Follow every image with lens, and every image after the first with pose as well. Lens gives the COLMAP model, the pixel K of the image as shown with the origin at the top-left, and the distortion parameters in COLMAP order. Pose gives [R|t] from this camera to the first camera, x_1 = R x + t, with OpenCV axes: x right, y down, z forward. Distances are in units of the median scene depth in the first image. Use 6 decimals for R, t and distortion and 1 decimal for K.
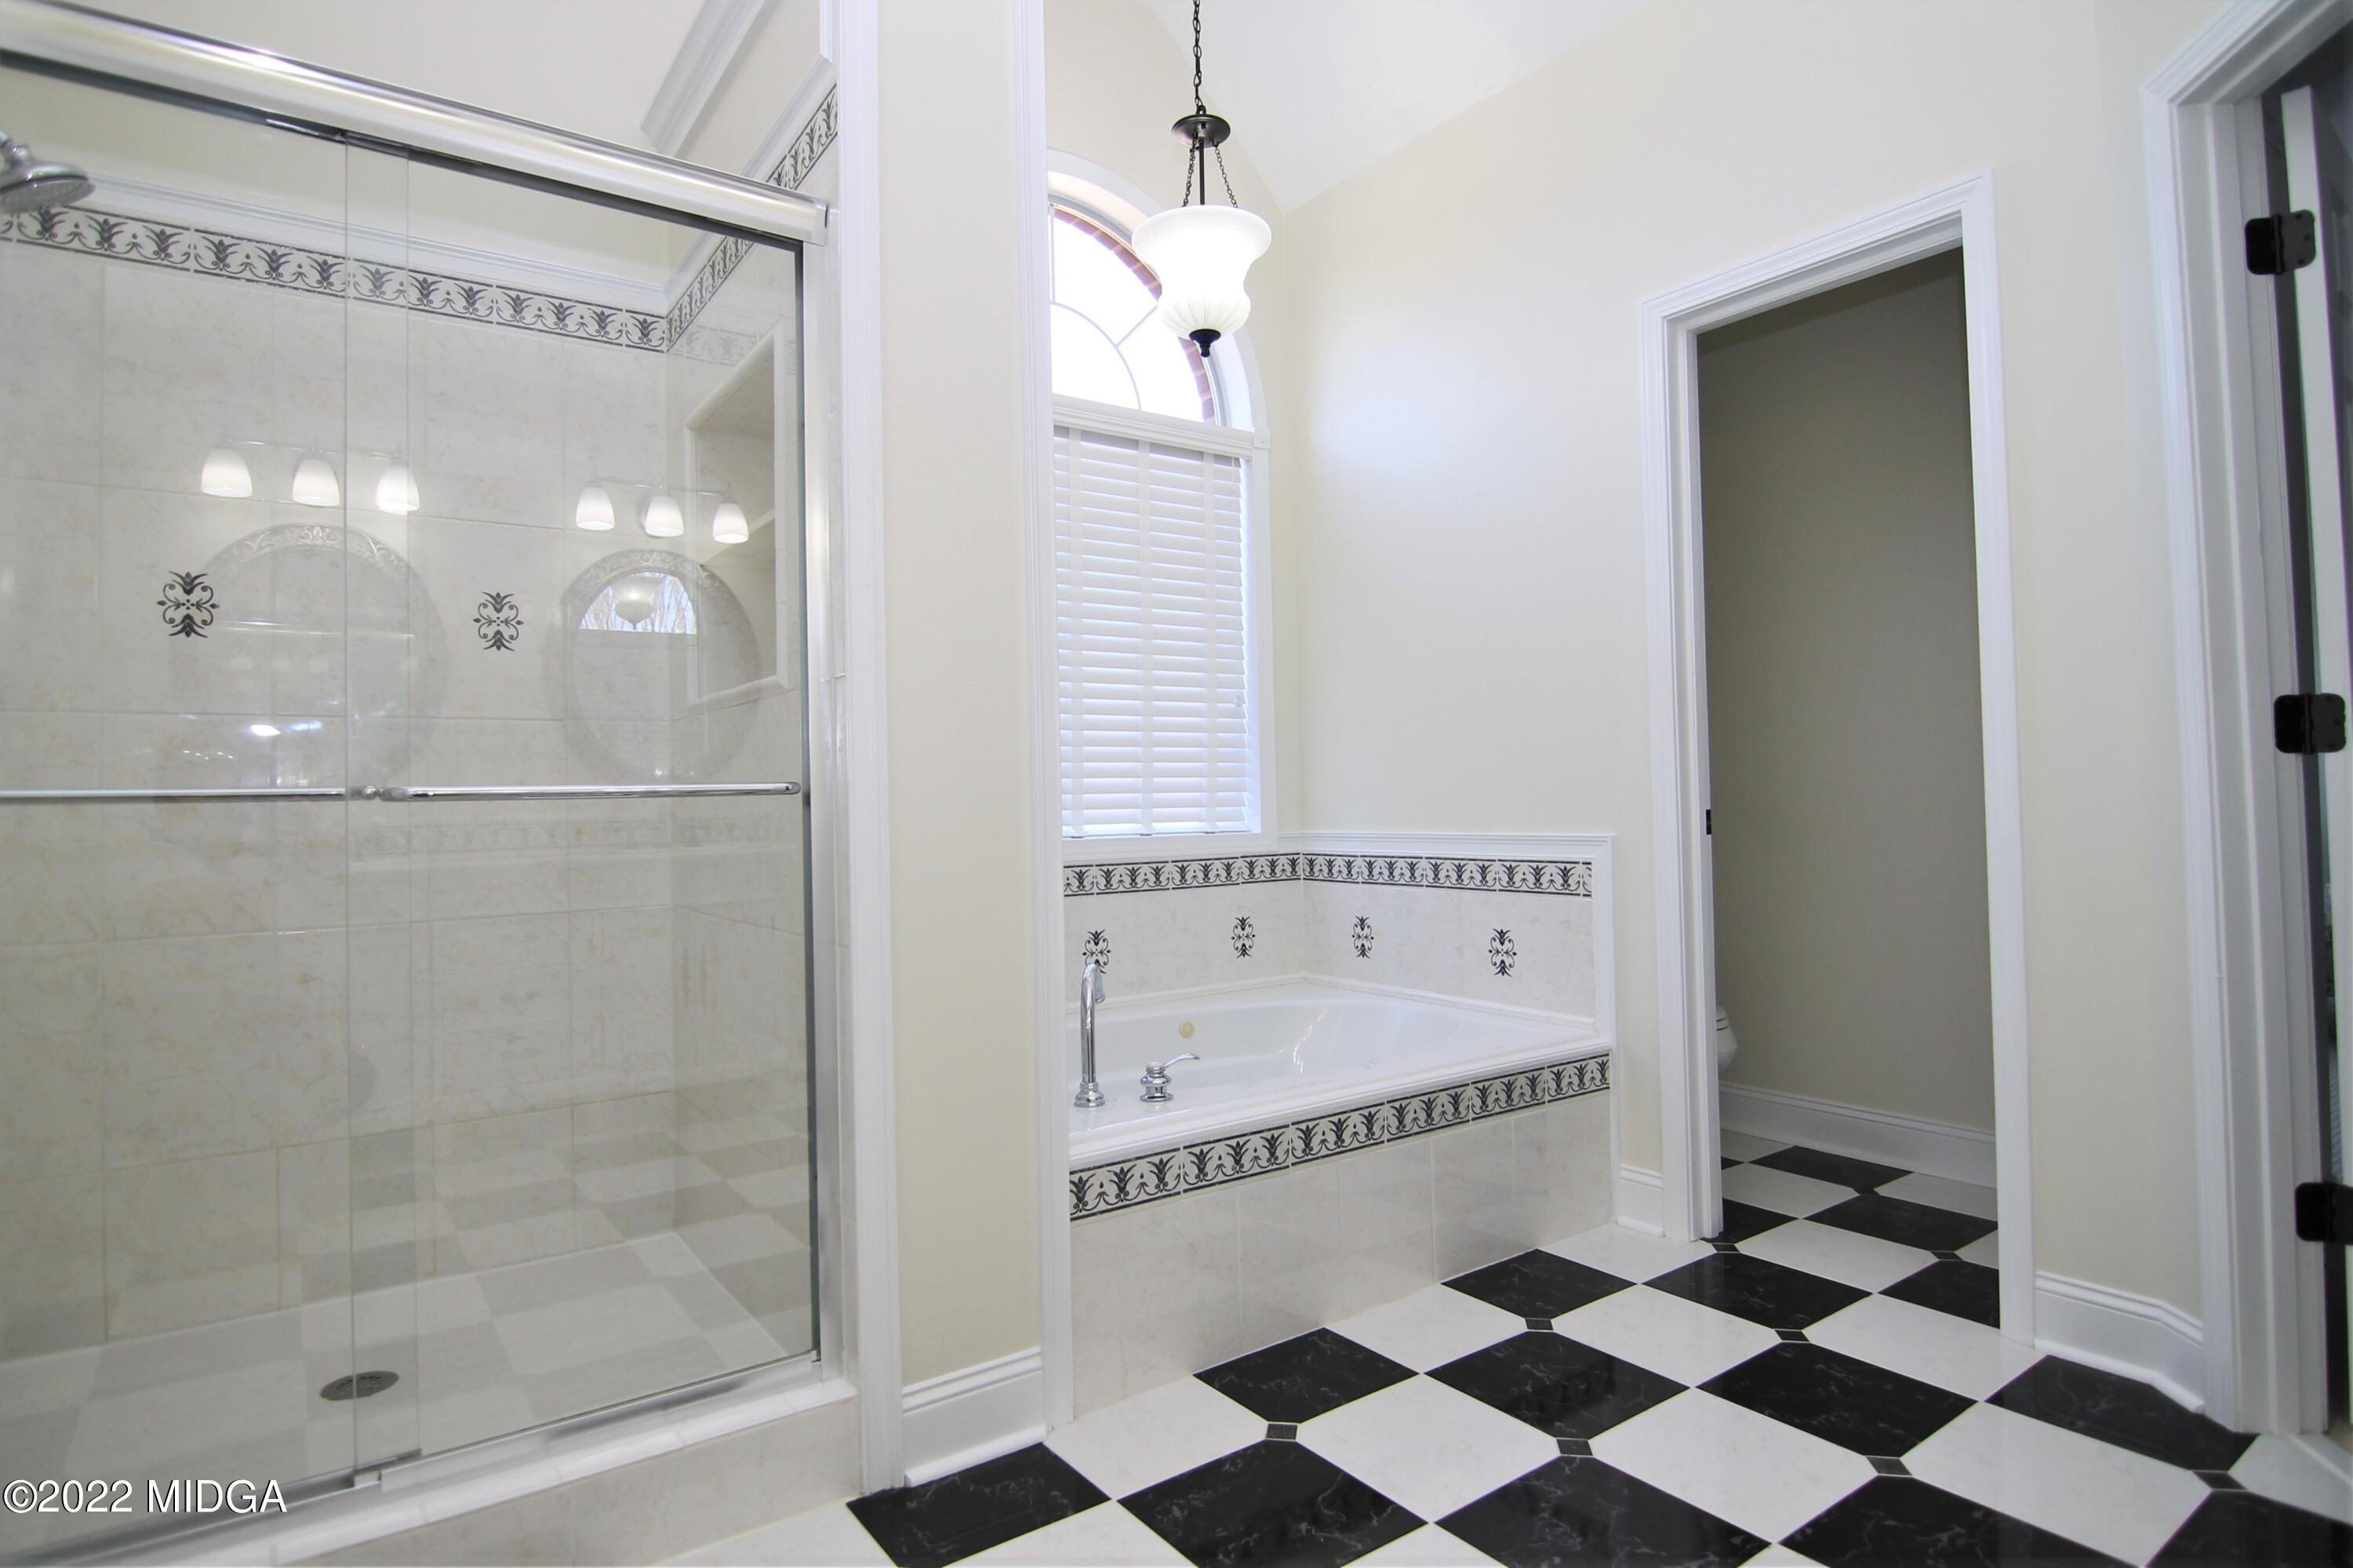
lens RADIAL K [[1237.8, 0, 1176.5], [0, 1237.8, 784.0], [0, 0, 1]] dist [-0.038830, -0.000615]
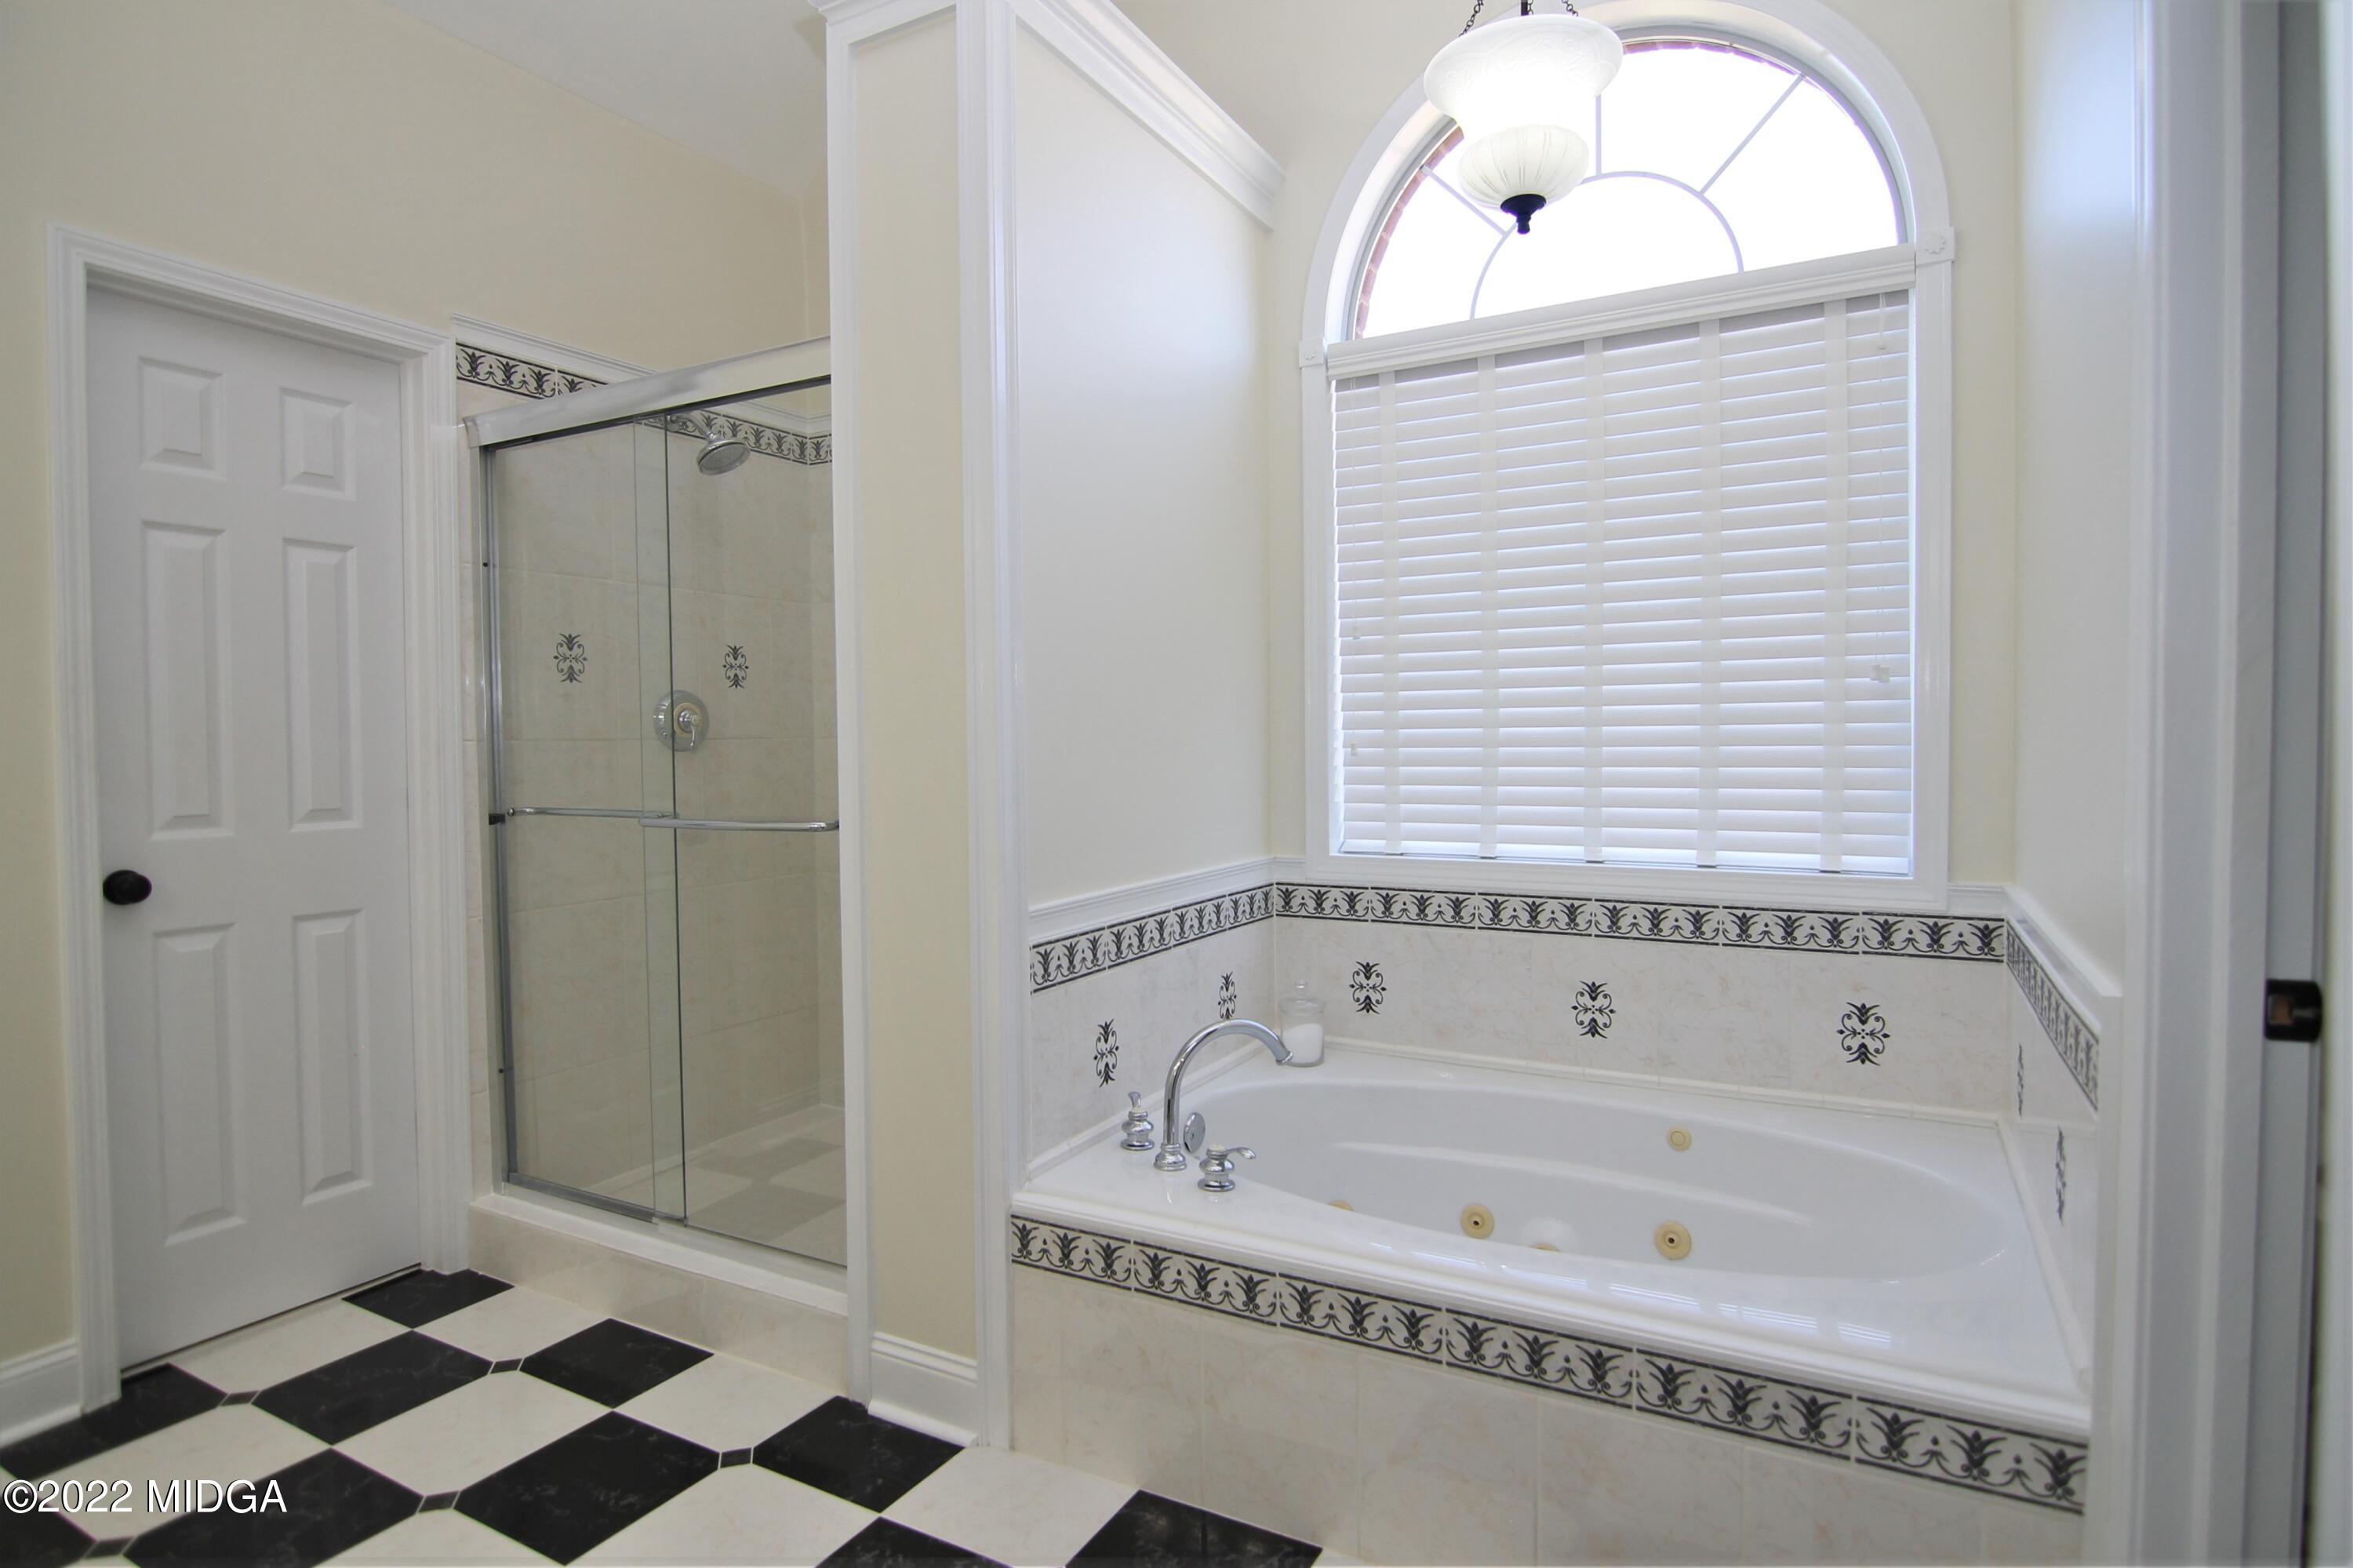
lens RADIAL K [[1237.8, 0, 1176.5], [0, 1237.8, 784.0], [0, 0, 1]] dist [-0.038830, -0.000615]
pose [[0.425795, 0.048710, -0.903508, 0.607970], [0.010290, 0.998225, 0.058666, -0.065242], [0.904761, -0.034276, 0.424538, 0.500697]]
